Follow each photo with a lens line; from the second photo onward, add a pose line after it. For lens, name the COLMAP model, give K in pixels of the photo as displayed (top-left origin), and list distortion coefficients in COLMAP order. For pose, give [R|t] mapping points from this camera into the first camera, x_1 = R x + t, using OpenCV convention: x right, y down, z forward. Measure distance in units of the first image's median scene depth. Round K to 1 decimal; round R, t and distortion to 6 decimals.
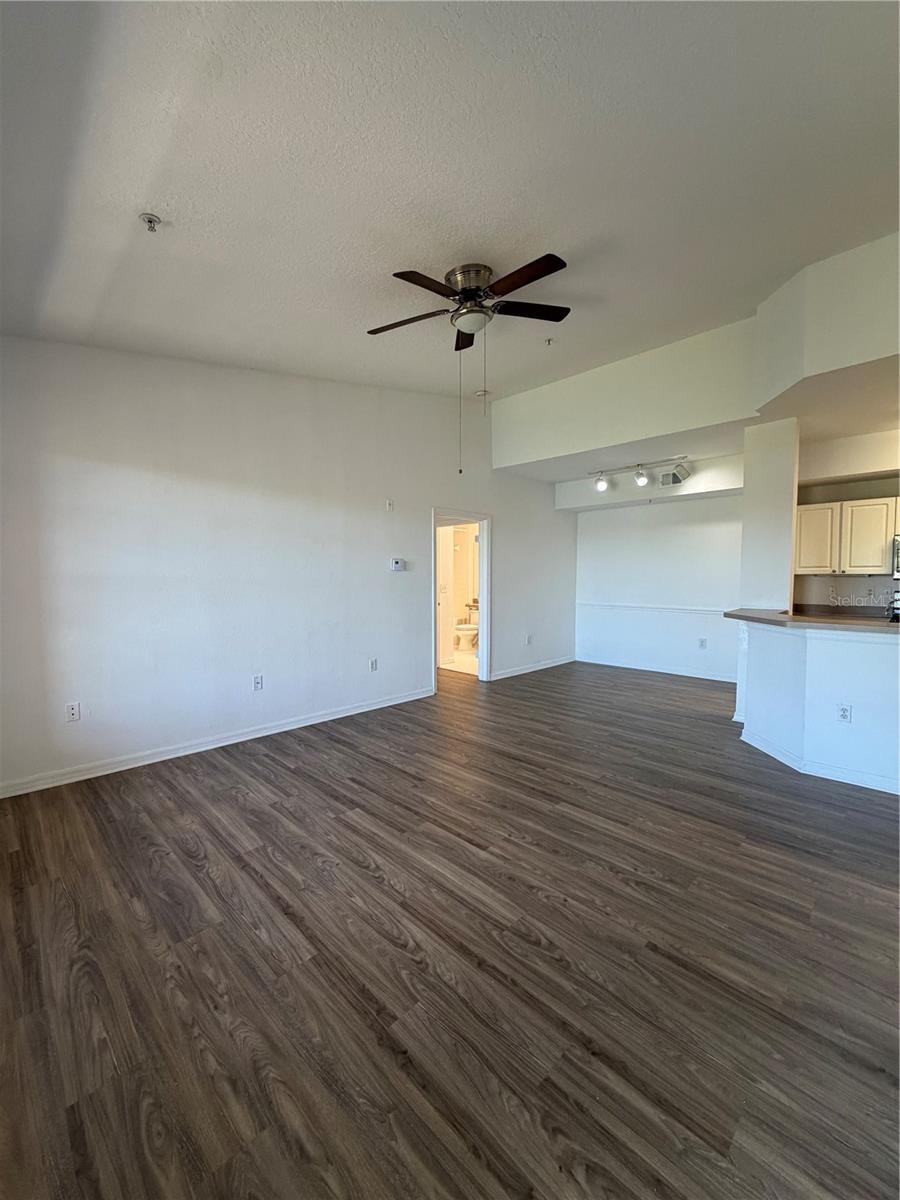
lens RADIAL K [[476.3, 0, 448.8], [0, 476.3, 597.0], [0, 0, 1]] dist [0.001300, -0.000203]
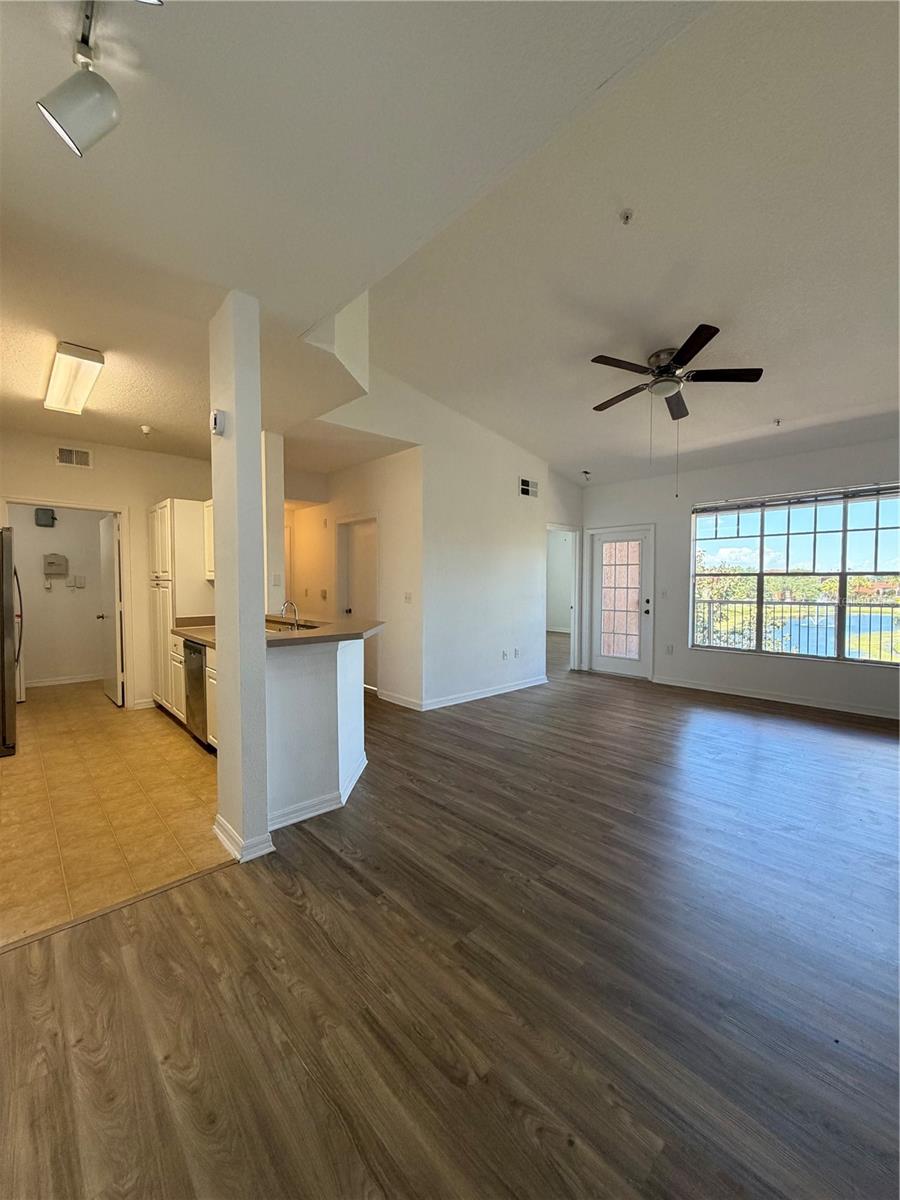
lens RADIAL K [[476.3, 0, 448.6], [0, 476.3, 597.2], [0, 0, 1]] dist [0.001300, -0.000203]
pose [[-0.999206, 0.000362, 0.039835, 0.627330], [0.003583, 0.996722, 0.080819, -0.111084], [-0.039675, 0.080897, -0.995932, 2.499234]]
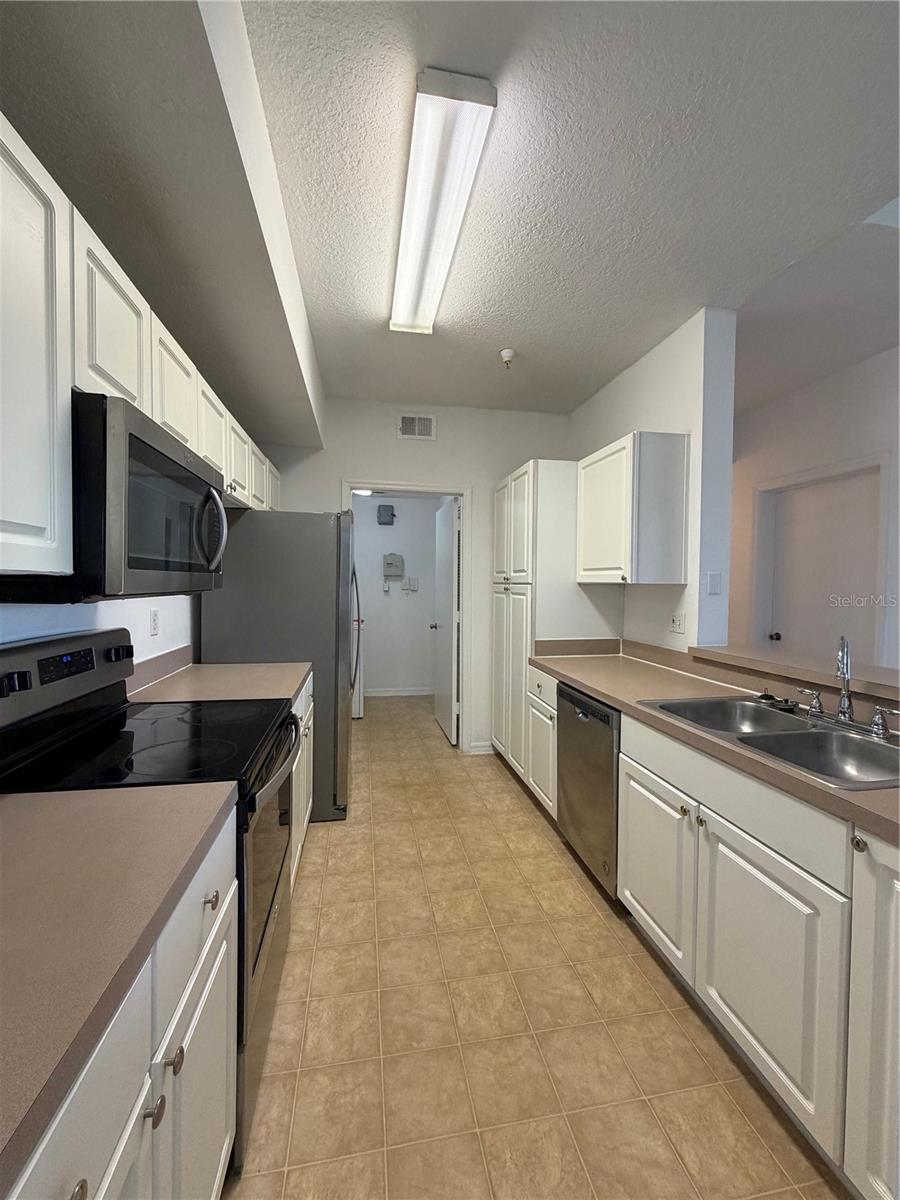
lens RADIAL K [[476.3, 0, 449.9], [0, 476.3, 597.2], [0, 0, 1]] dist [0.001300, -0.000203]
pose [[-0.822447, -0.021405, 0.568438, 1.187860], [0.020274, 0.997554, 0.066897, -0.085089], [-0.568480, 0.066544, -0.820002, 1.886436]]
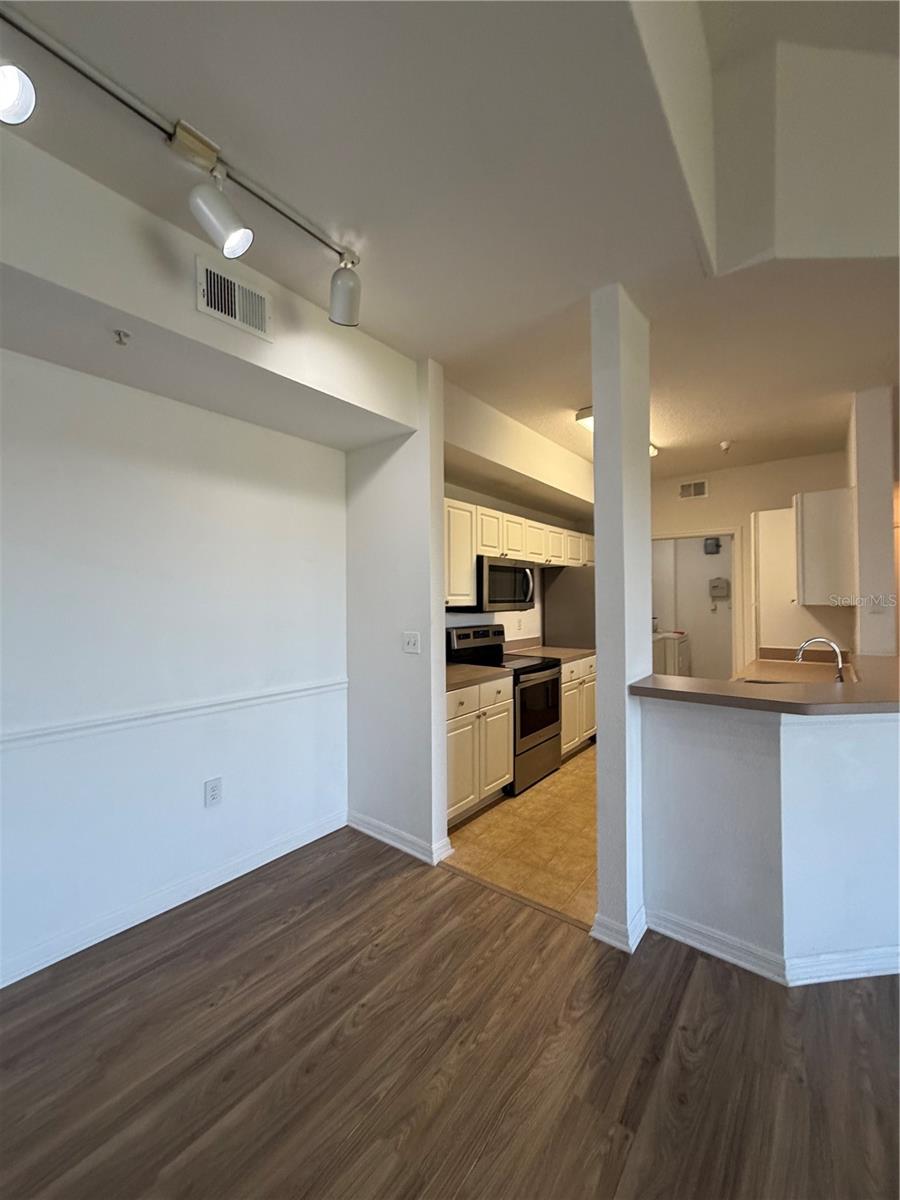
lens RADIAL K [[476.3, 0, 448.1], [0, 476.3, 597.9], [0, 0, 1]] dist [0.001300, -0.000203]
pose [[-0.116951, 0.008743, 0.993099, 0.314959], [0.053561, 0.998561, -0.002484, -0.106175], [-0.991692, 0.052901, -0.117251, 1.985021]]
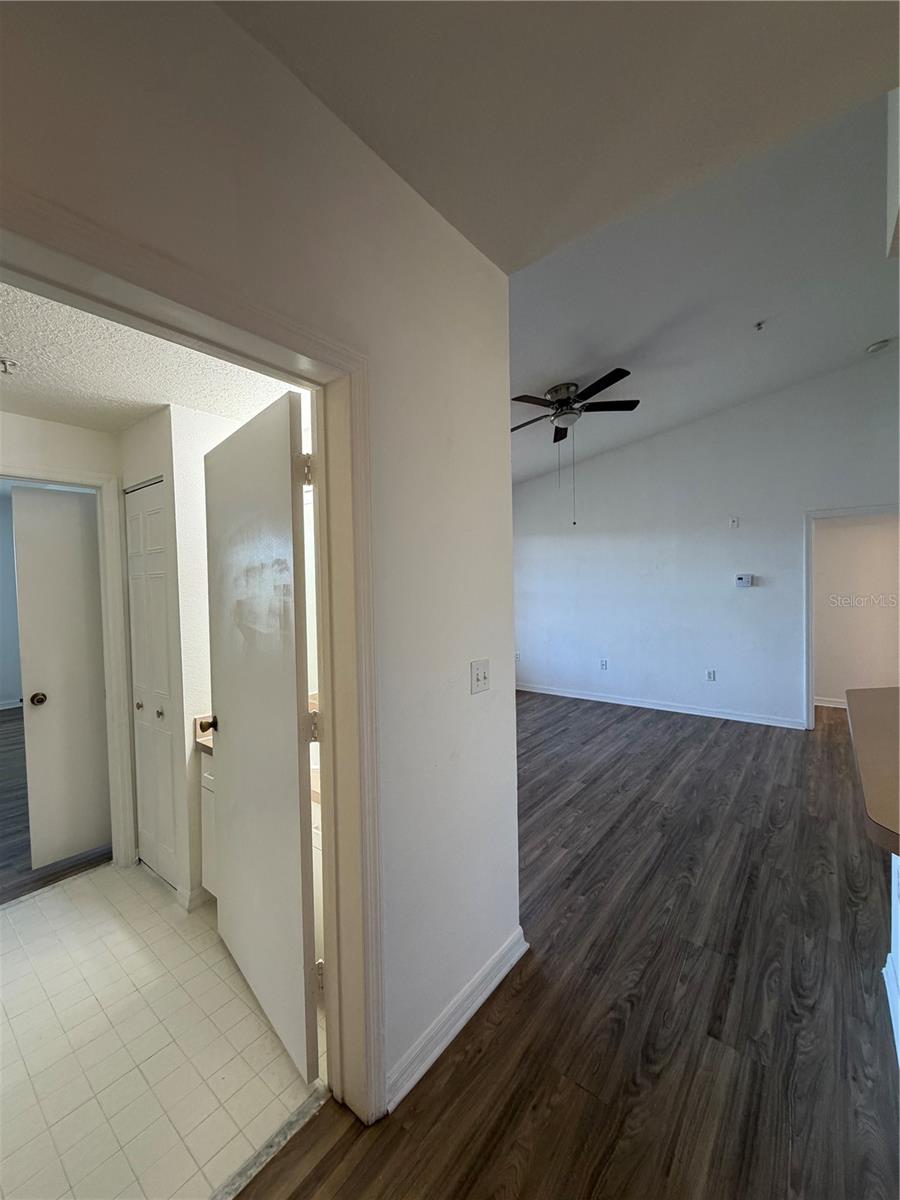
lens RADIAL K [[476.3, 0, 446.3], [0, 476.3, 605.0], [0, 0, 1]] dist [0.001300, -0.000203]
pose [[0.106451, 0.045594, -0.993272, 1.492642], [-0.022196, 0.998808, 0.043470, -0.086511], [0.994070, 0.017419, 0.107336, 0.525588]]
